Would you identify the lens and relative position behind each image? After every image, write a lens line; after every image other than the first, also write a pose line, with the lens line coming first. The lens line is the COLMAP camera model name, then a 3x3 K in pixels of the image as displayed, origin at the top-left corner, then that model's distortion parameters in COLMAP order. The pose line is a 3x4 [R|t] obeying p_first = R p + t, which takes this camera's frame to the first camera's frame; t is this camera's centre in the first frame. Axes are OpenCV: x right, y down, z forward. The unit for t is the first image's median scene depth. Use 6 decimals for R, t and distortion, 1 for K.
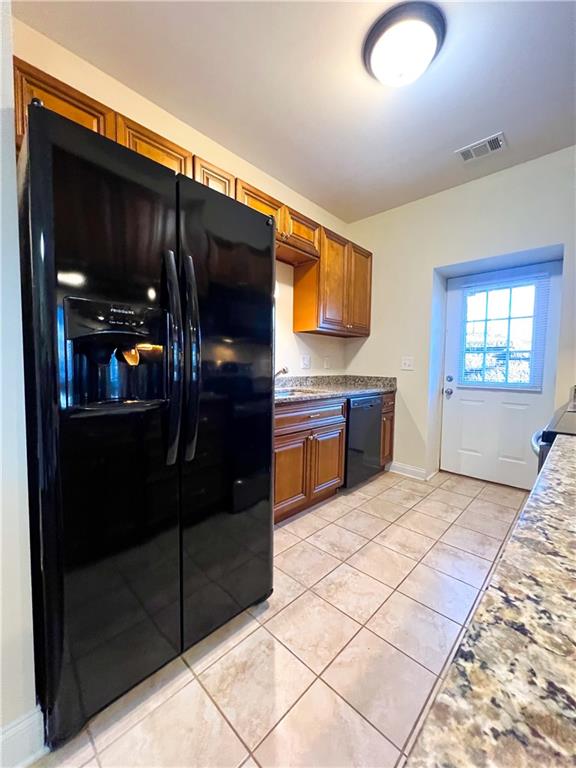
lens RADIAL K [[301.7, 0, 291.8], [0, 301.7, 385.1], [0, 0, 1]] dist [-0.001642, -0.000025]
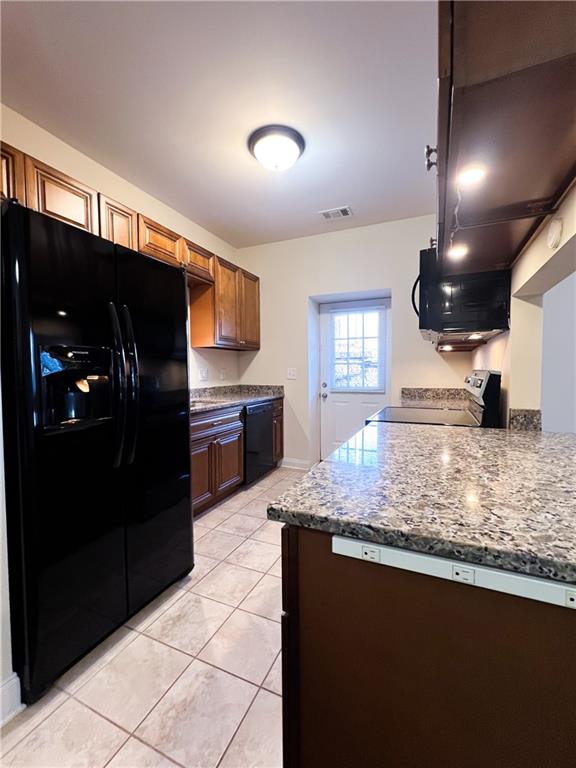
lens RADIAL K [[301.7, 0, 291.8], [0, 301.7, 385.1], [0, 0, 1]] dist [-0.001642, -0.000025]
pose [[0.936744, -0.033409, 0.348417, -0.044673], [0.041101, 0.999047, -0.014704, -0.012306], [-0.347594, 0.028094, 0.937224, -0.155305]]
